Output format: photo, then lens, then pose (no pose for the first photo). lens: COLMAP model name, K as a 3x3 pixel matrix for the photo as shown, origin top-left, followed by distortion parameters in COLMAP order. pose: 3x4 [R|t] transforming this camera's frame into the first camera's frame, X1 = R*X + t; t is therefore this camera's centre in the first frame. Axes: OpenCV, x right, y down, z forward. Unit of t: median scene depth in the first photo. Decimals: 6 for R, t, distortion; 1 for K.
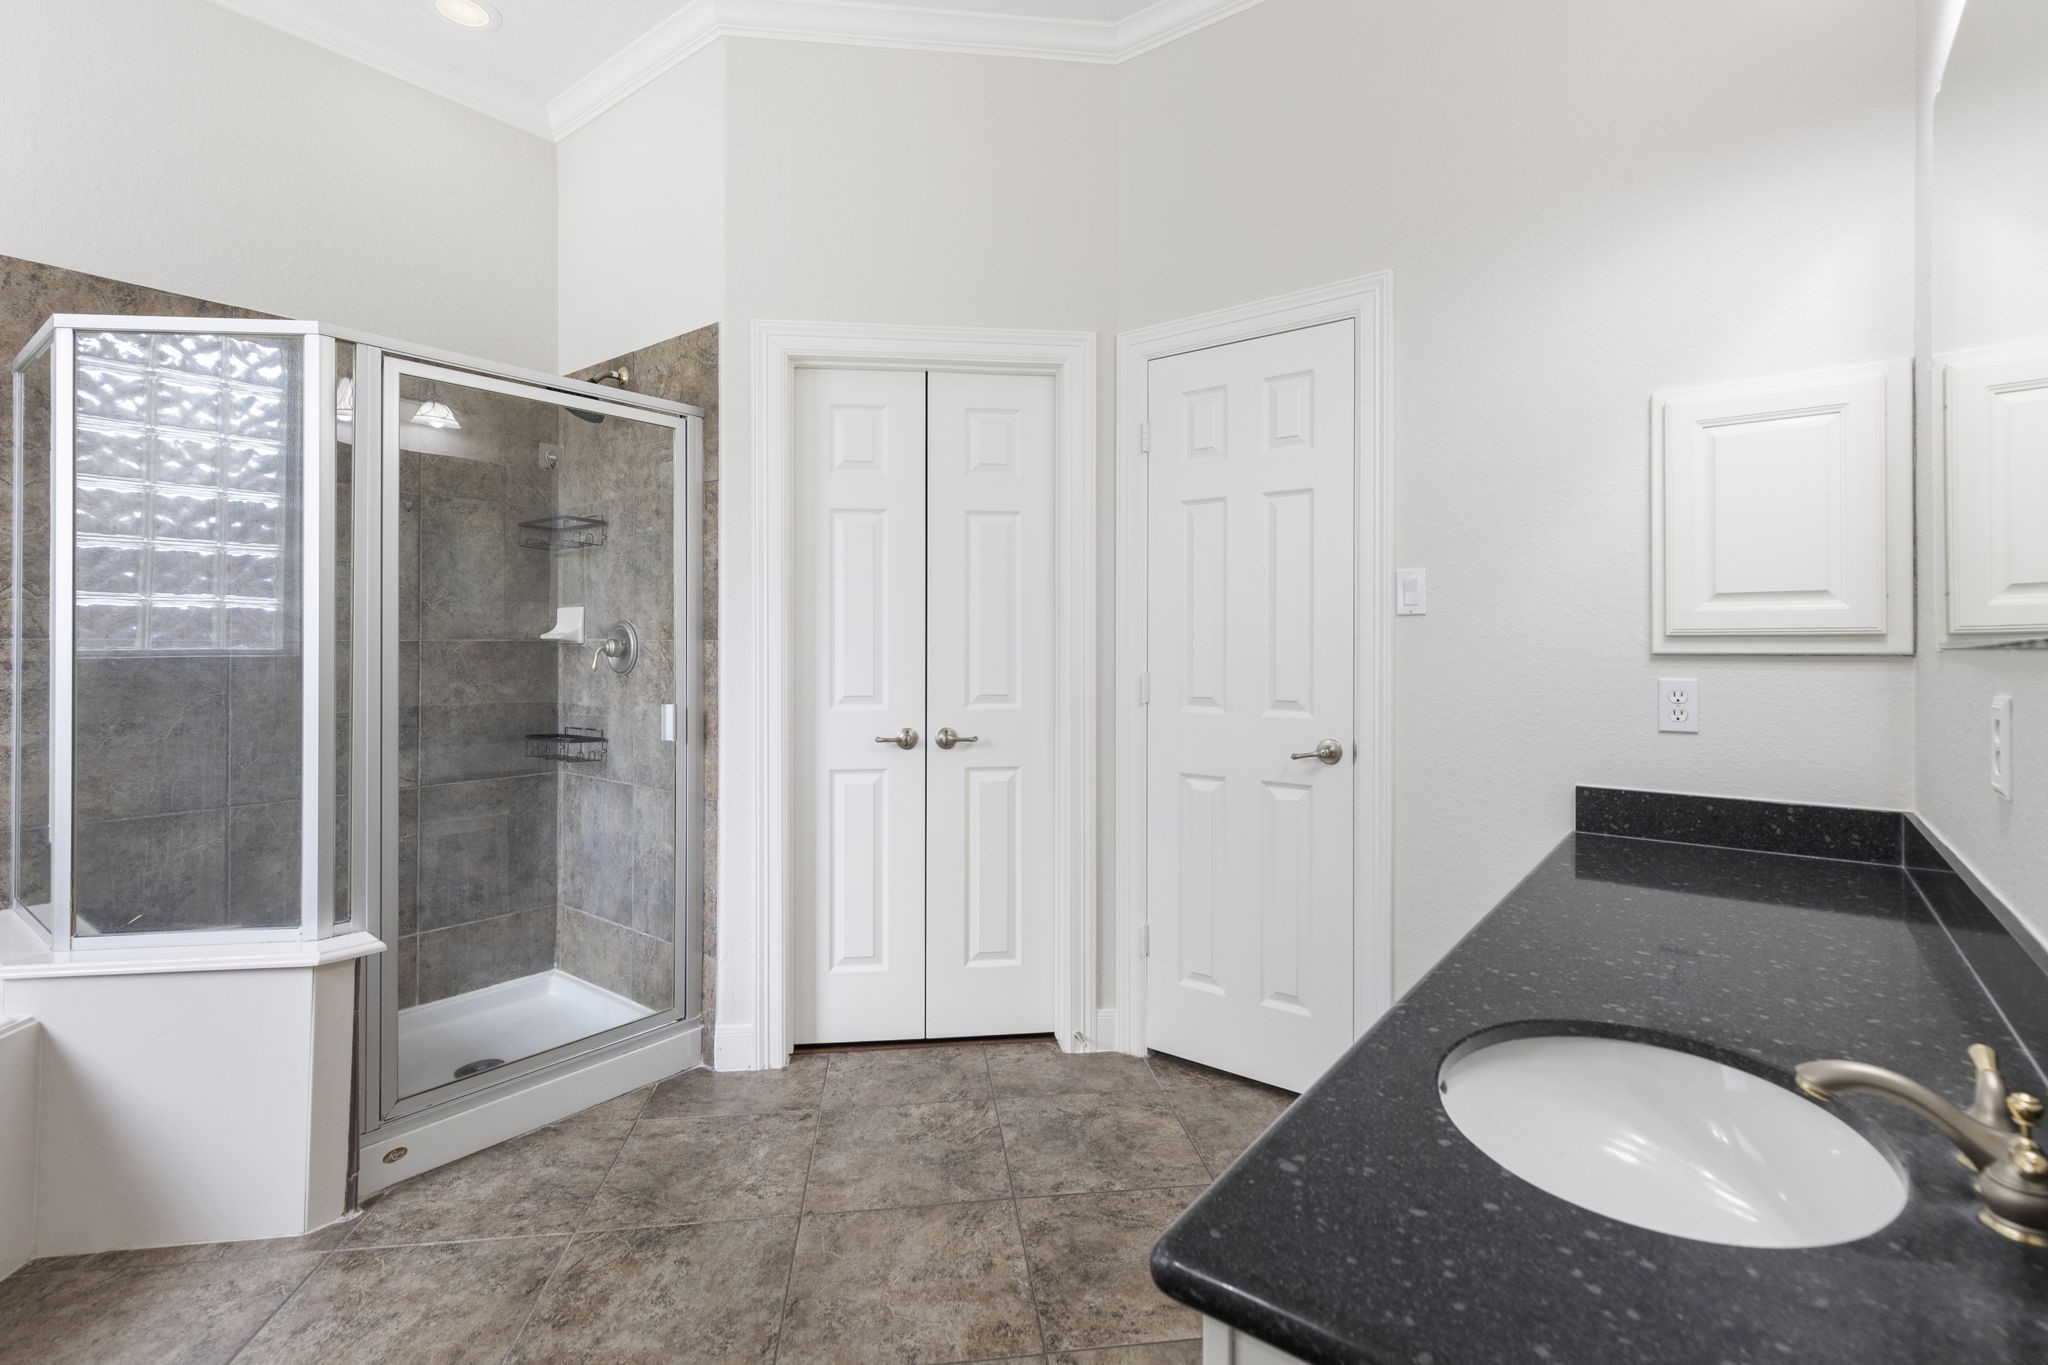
lens RADIAL K [[930.5, 0, 992.5], [0, 930.5, 639.1], [0, 0, 1]] dist [0.002284, 0.000017]
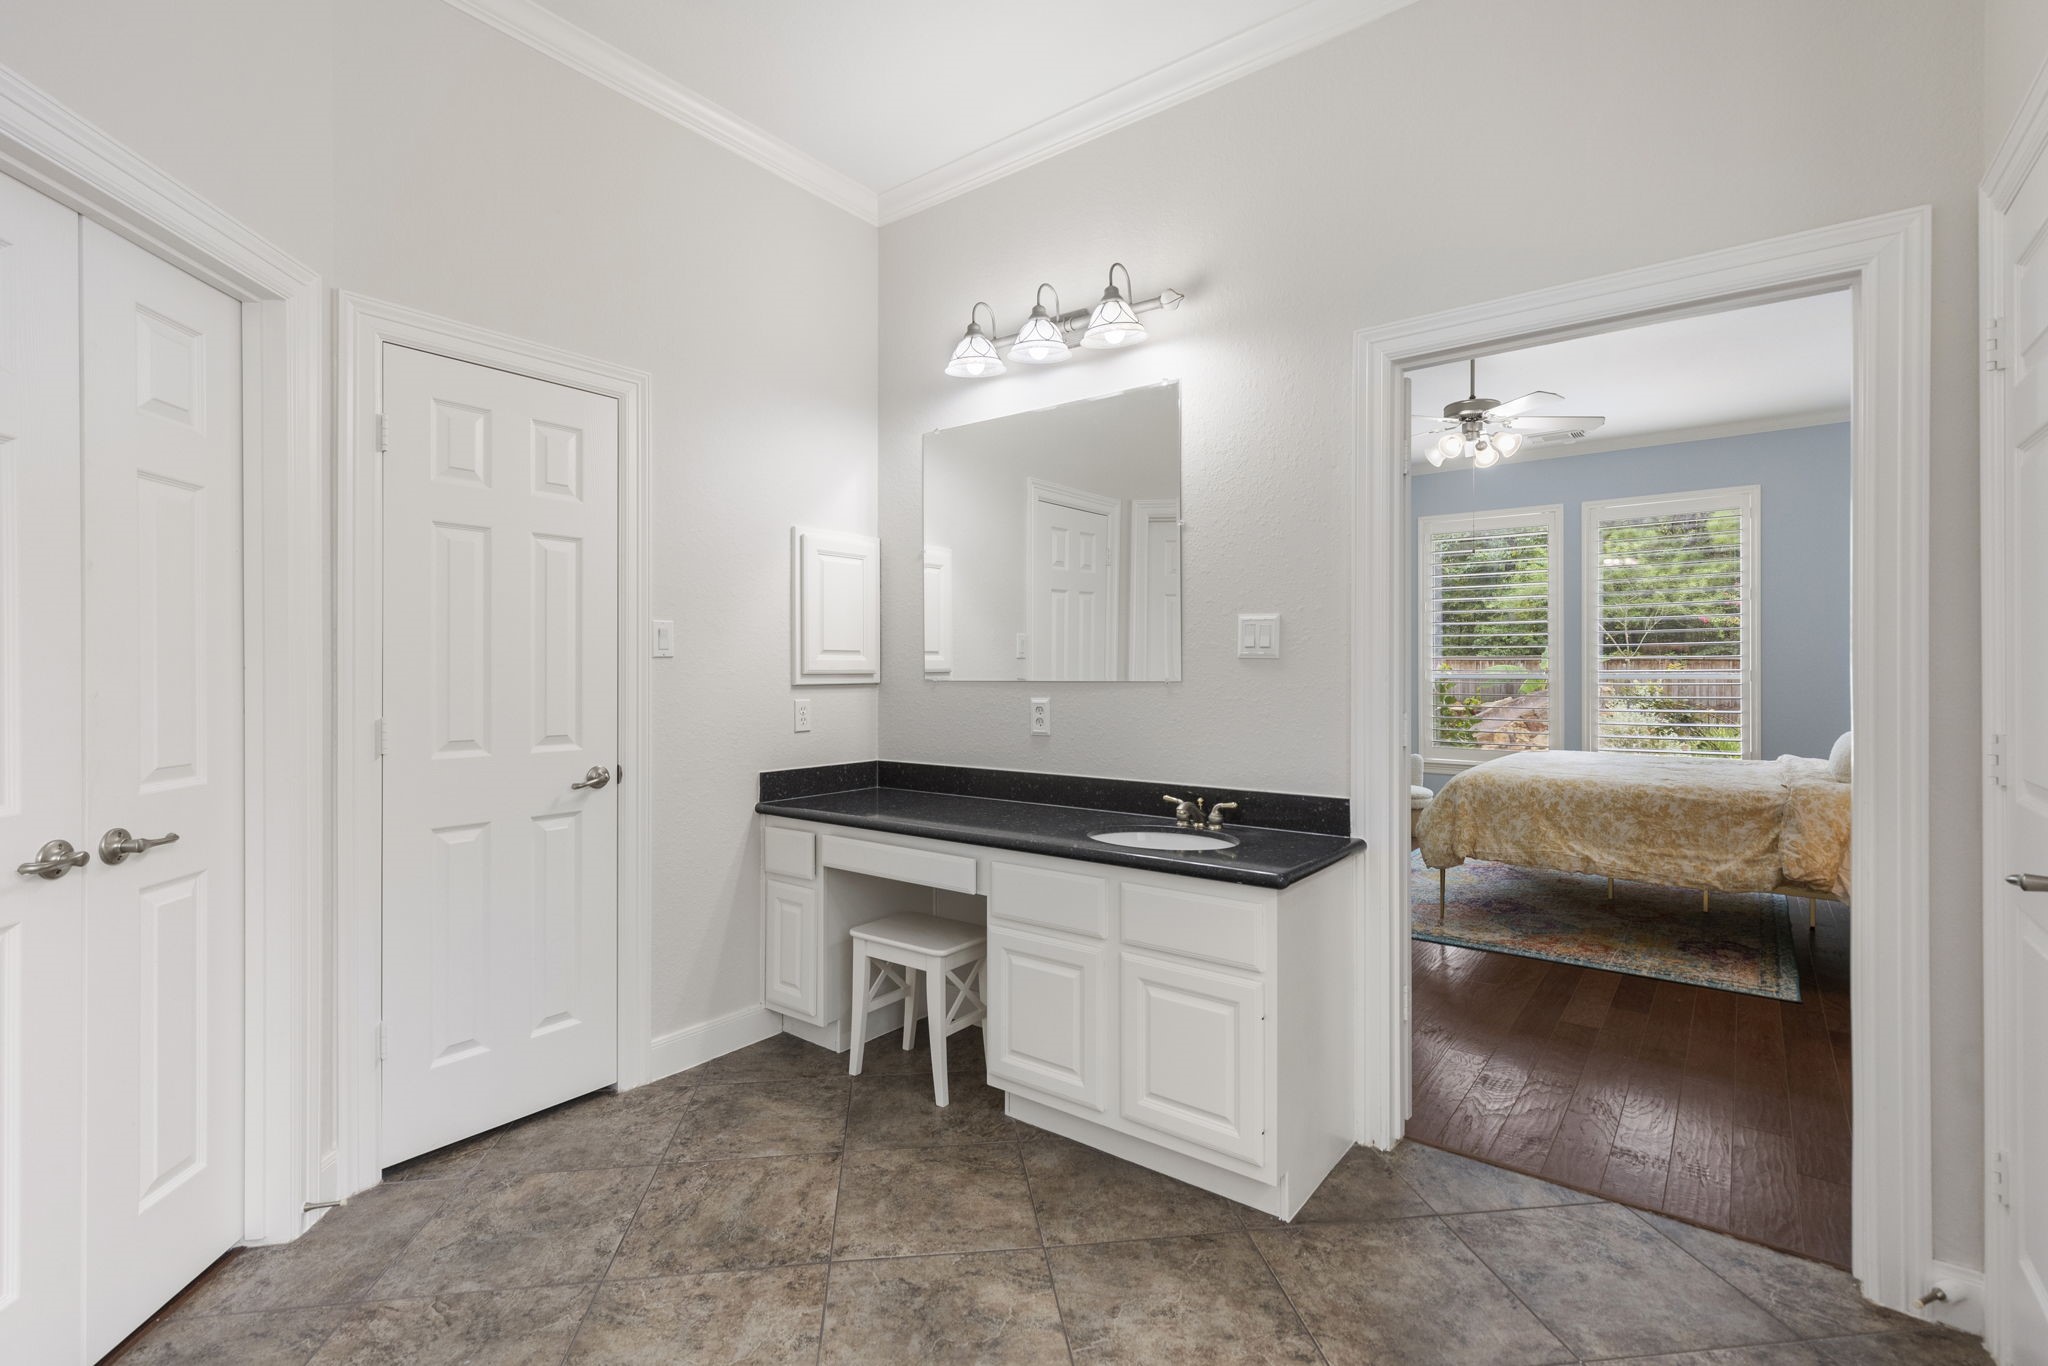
lens RADIAL K [[930.5, 0, 1034.5], [0, 930.5, 681.6], [0, 0, 1]] dist [0.002284, 0.000017]
pose [[-0.013786, -0.009701, 0.999858, -0.817129], [-0.000393, 0.999953, 0.009696, -0.005655], [-0.999905, -0.000259, -0.013789, 0.525560]]
